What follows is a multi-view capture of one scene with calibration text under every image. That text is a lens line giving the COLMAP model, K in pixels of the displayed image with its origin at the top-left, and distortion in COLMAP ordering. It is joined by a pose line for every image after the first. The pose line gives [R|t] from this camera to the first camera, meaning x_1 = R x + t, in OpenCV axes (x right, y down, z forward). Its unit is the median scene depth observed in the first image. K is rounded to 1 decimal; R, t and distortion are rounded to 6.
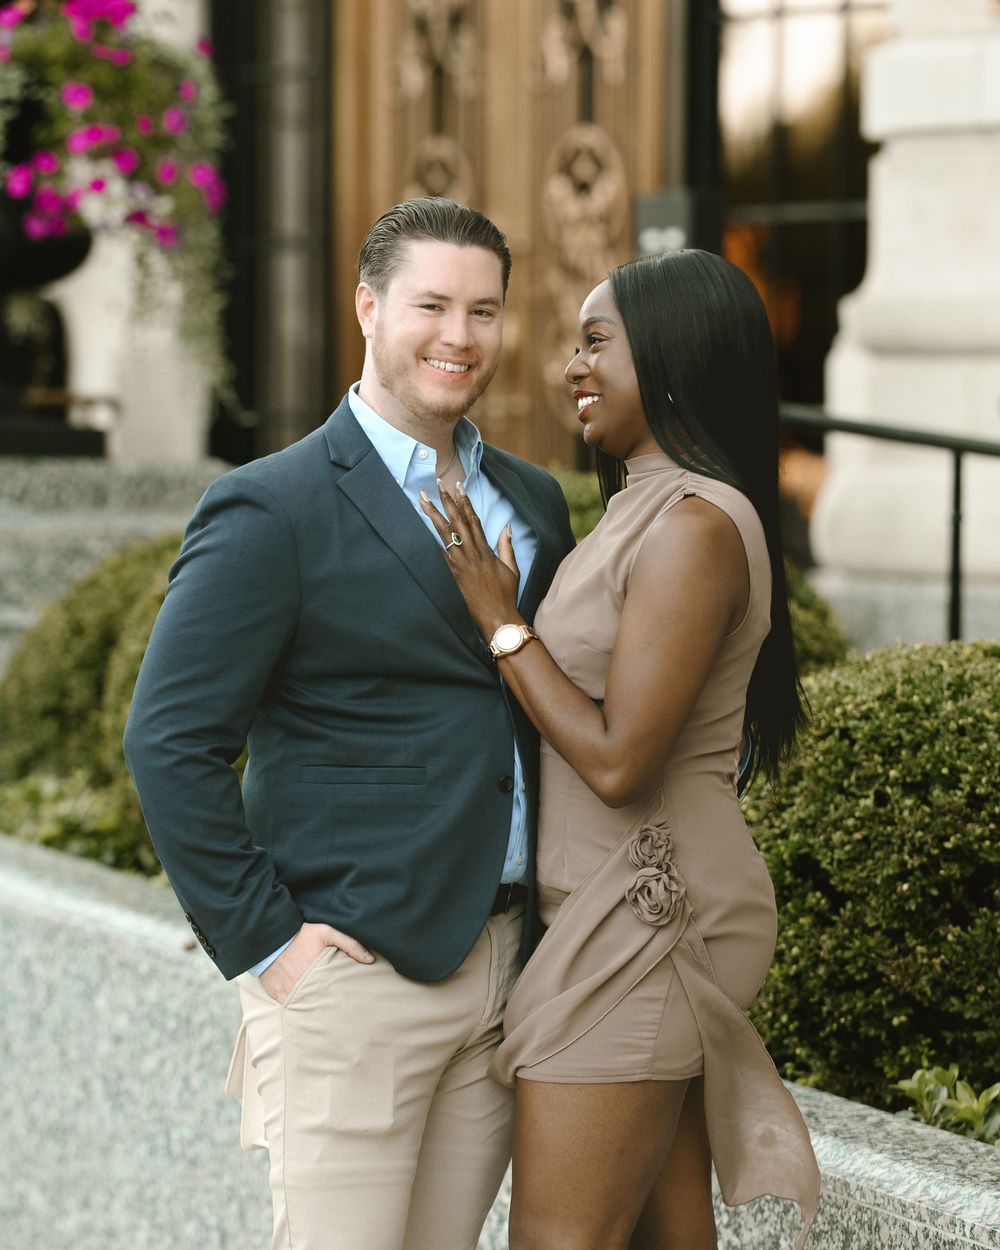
lens RADIAL K [[5616.1, 0, 554.9], [0, 5616.1, 635.1], [0, 0, 1]] dist [1.461444, 0.000000]
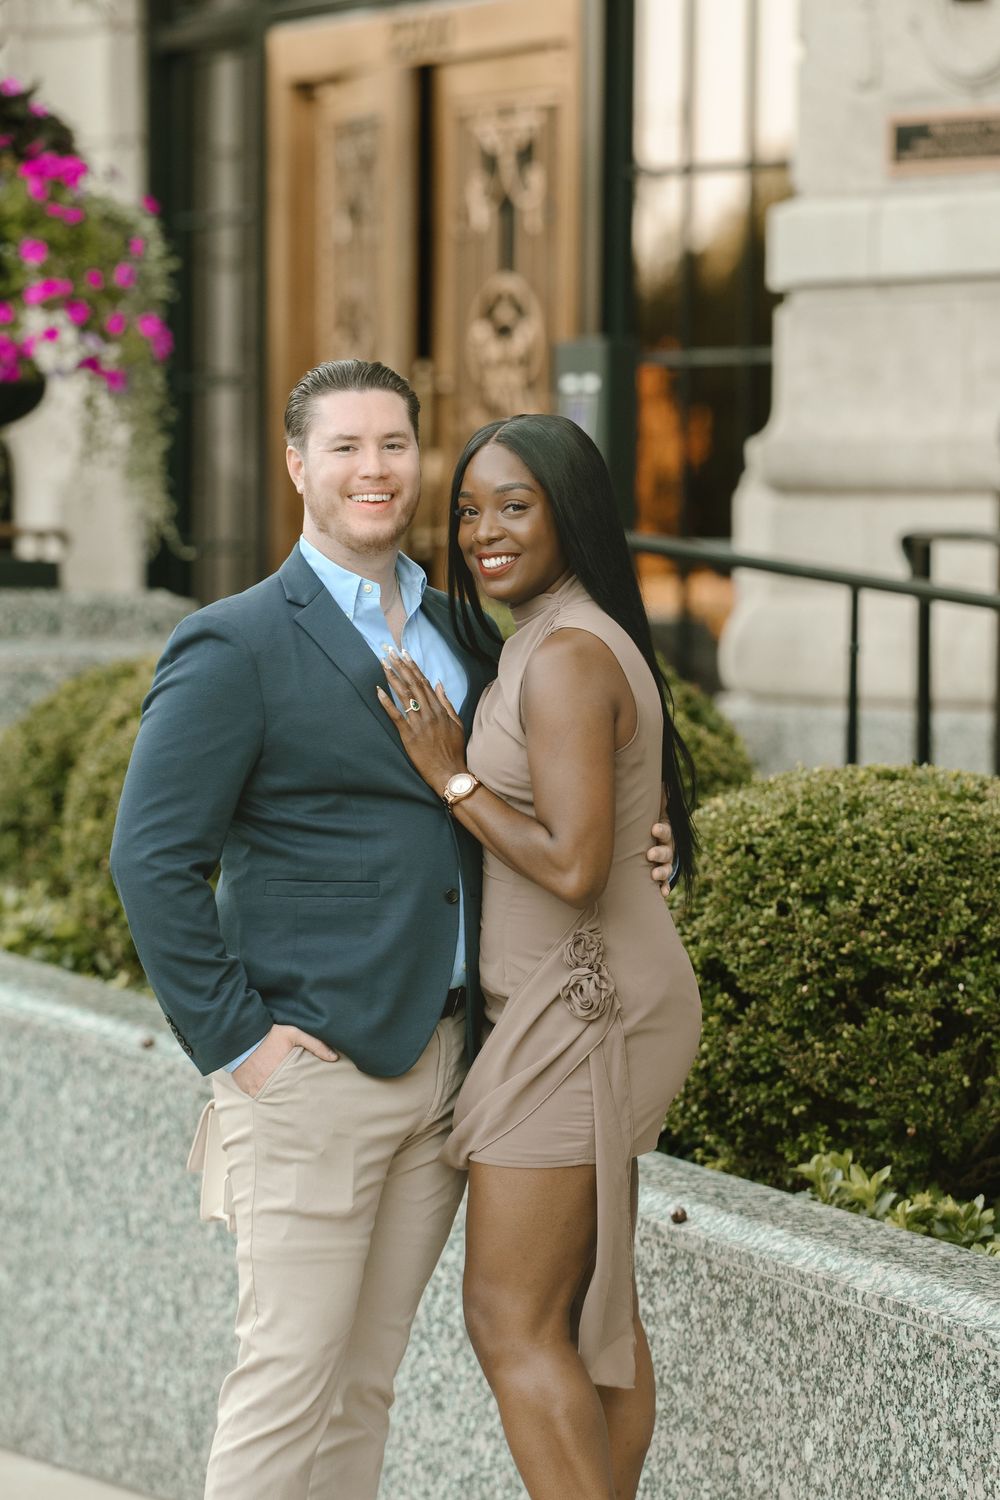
lens RADIAL K [[5856.0, 0, 500.6], [0, 5856.0, 748.3], [0, 0, 1]] dist [1.607993, 0.000000]
pose [[0.999959, 0.001260, 0.008958, -0.006731], [-0.001277, 0.999997, 0.001937, -0.003923], [-0.008956, -0.001948, 0.999958, -0.129241]]
